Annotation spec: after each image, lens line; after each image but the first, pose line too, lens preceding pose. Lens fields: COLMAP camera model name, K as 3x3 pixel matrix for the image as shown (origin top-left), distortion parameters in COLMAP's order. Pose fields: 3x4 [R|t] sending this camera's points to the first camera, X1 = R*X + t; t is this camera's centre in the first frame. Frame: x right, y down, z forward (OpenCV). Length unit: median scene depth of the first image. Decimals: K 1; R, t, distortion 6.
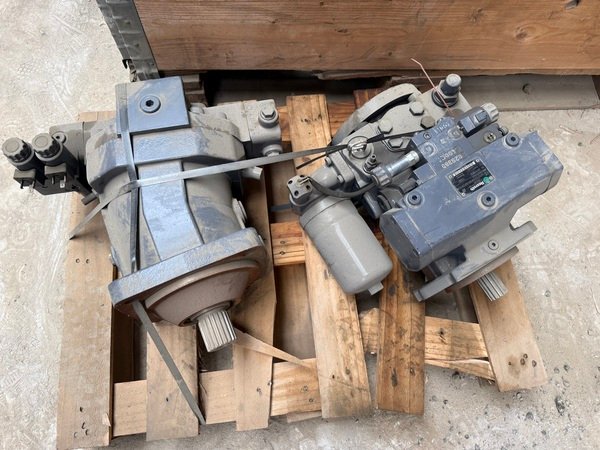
lens RADIAL K [[427.6, 0, 297.1], [0, 427.6, 225.5], [0, 0, 1]] dist [0.046920, -0.080298]
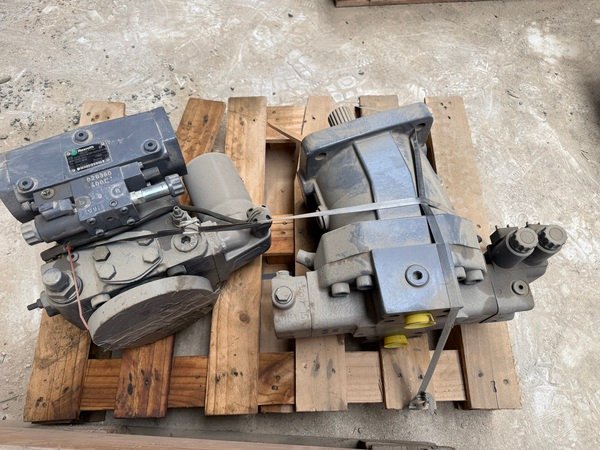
lens RADIAL K [[427.8, 0, 302.8], [0, 427.8, 228.3], [0, 0, 1]] dist [0.031606, -0.048365]
pose [[-0.994375, -0.105905, -0.001439, -0.084182], [0.076921, -0.731442, 0.677552, -0.681835], [-0.072809, 0.673630, 0.735474, 0.268351]]
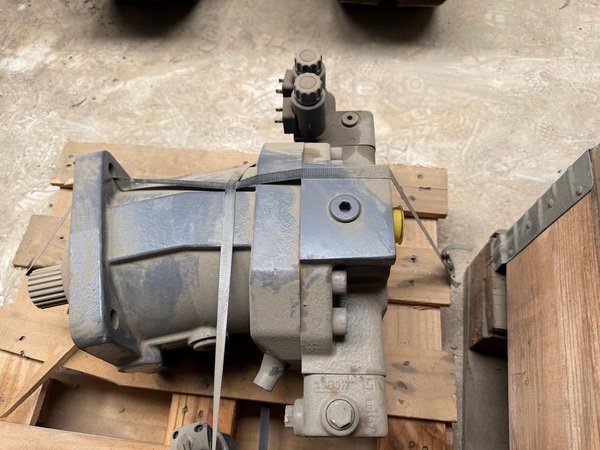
lens RADIAL K [[434.2, 0, 302.3], [0, 434.2, 226.2], [0, 0, 1]] dist [0.009324, -0.028783]
pose [[-0.217998, 0.861204, -0.459135, -0.010929], [-0.908887, -0.007769, 0.416970, -0.410235], [0.355529, 0.508200, 0.784431, 0.414977]]
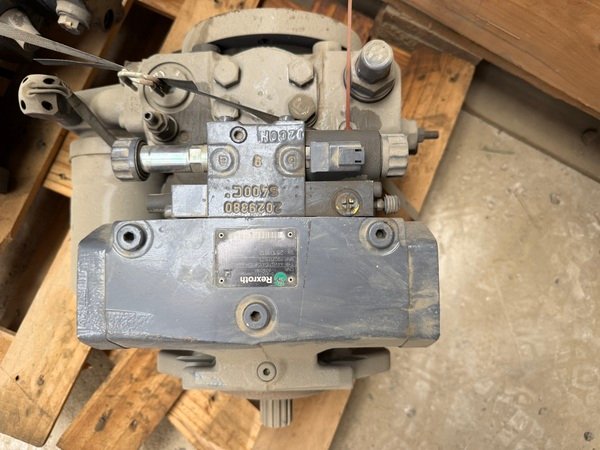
lens RADIAL K [[443.1, 0, 302.5], [0, 443.1, 225.7], [0, 0, 1]] dist [-0.033930, 0.006101]
pose [[0.863586, 0.504177, -0.004941, 0.338813], [-0.487960, 0.838195, 0.243564, -0.224274], [0.126941, -0.207928, 0.969872, 0.420814]]
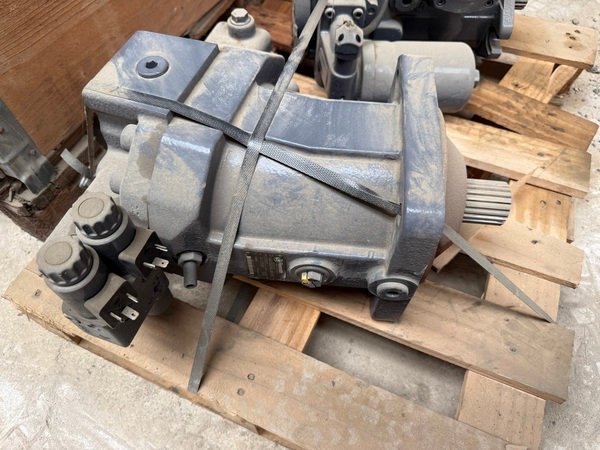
lens RADIAL K [[437.8, 0, 300.5], [0, 437.8, 223.1], [0, 0, 1]] dist [-0.025141, 0.004030]
pose [[0.501148, -0.750800, 0.430290, -0.564073], [0.825552, 0.563881, 0.022399, 0.007040], [-0.259450, 0.344002, 0.902413, 0.382558]]
